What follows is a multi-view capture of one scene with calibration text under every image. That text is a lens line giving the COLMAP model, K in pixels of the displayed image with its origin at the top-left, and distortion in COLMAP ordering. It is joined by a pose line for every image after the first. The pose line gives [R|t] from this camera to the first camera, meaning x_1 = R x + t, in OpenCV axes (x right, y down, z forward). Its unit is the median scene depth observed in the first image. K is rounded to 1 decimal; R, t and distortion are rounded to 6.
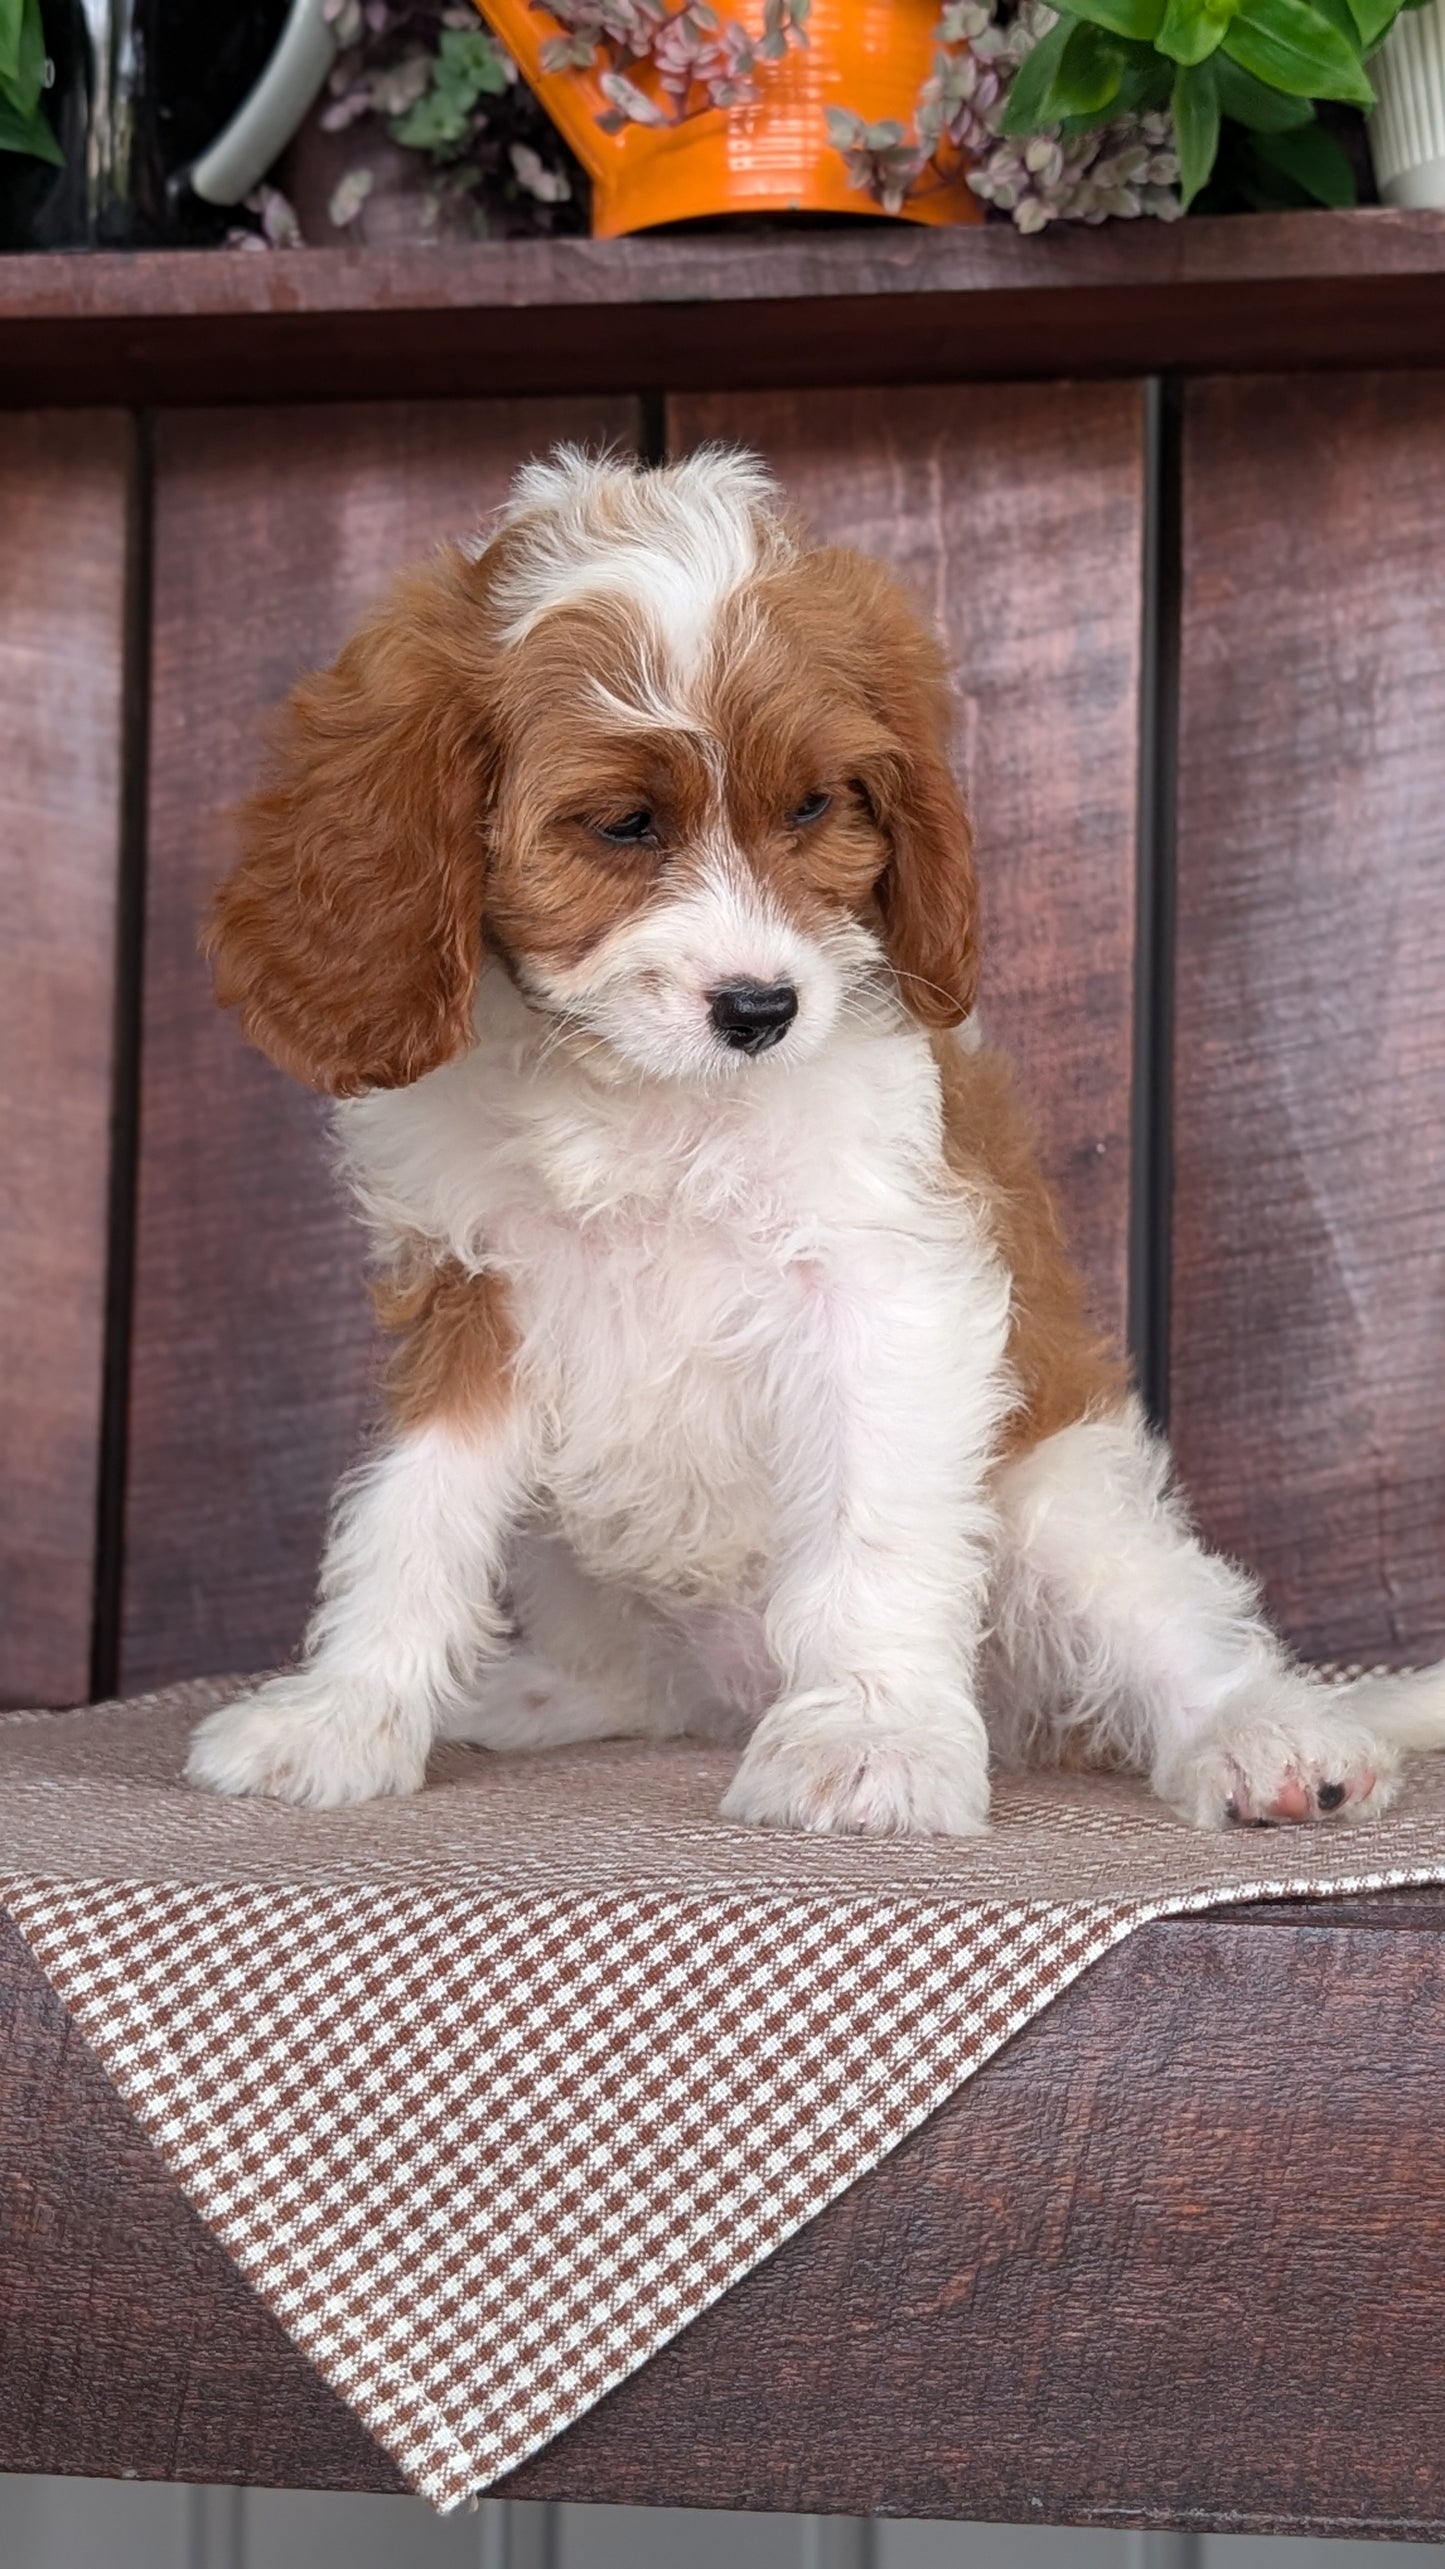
lens RADIAL K [[3715.6, 0, 747.6], [0, 3715.6, 1271.2], [0, 0, 1]] dist [0.016733, 0.000000]
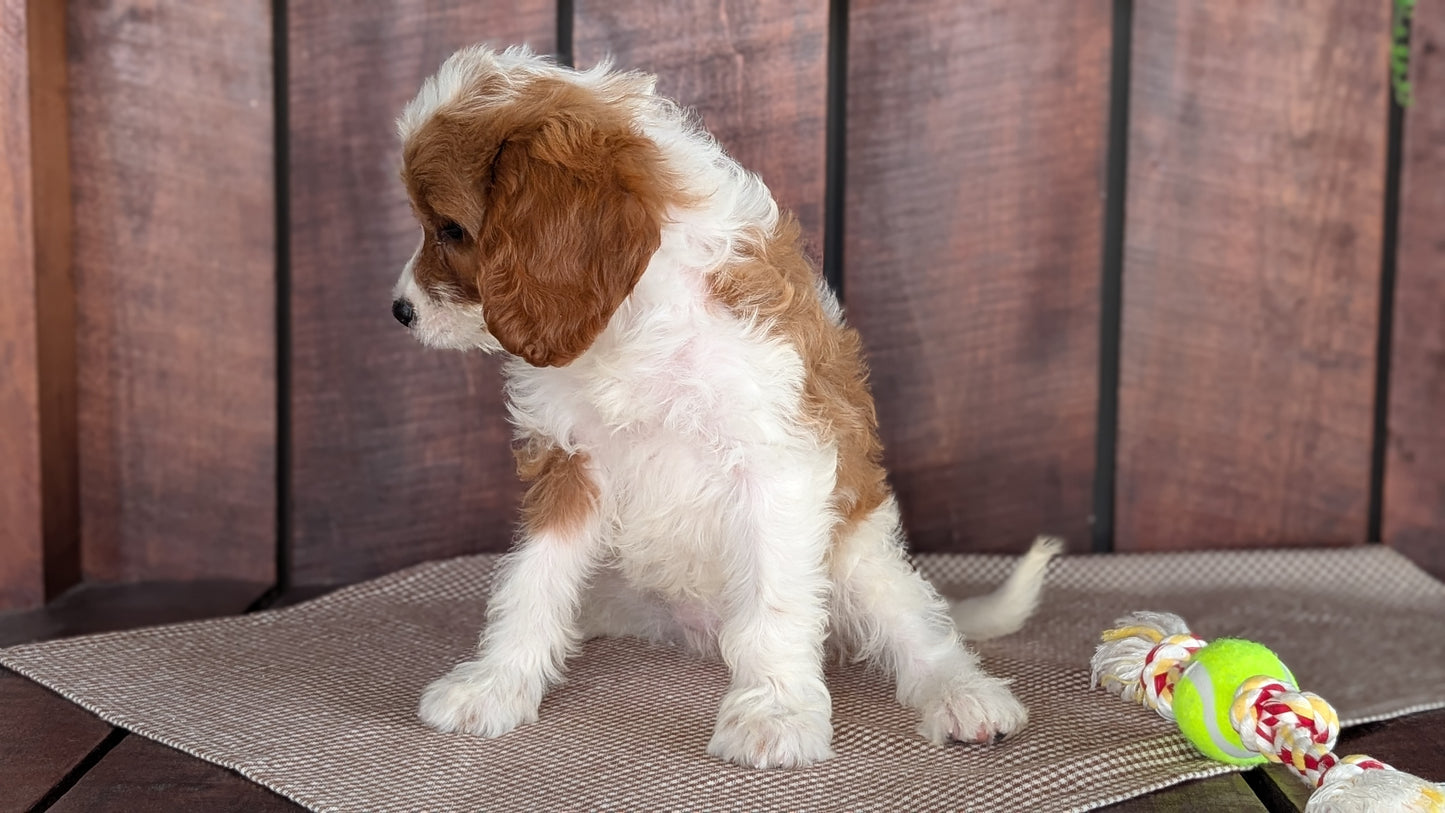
lens RADIAL K [[2090.0, 0, 756.5], [0, 2090.0, 422.2], [0, 0, 1]] dist [0.016733, 0.000000]
pose [[0.985367, -0.026512, 0.168371, -0.117338], [-0.003201, 0.984776, 0.173800, -0.157113], [-0.170415, -0.171796, 0.970281, -0.069456]]
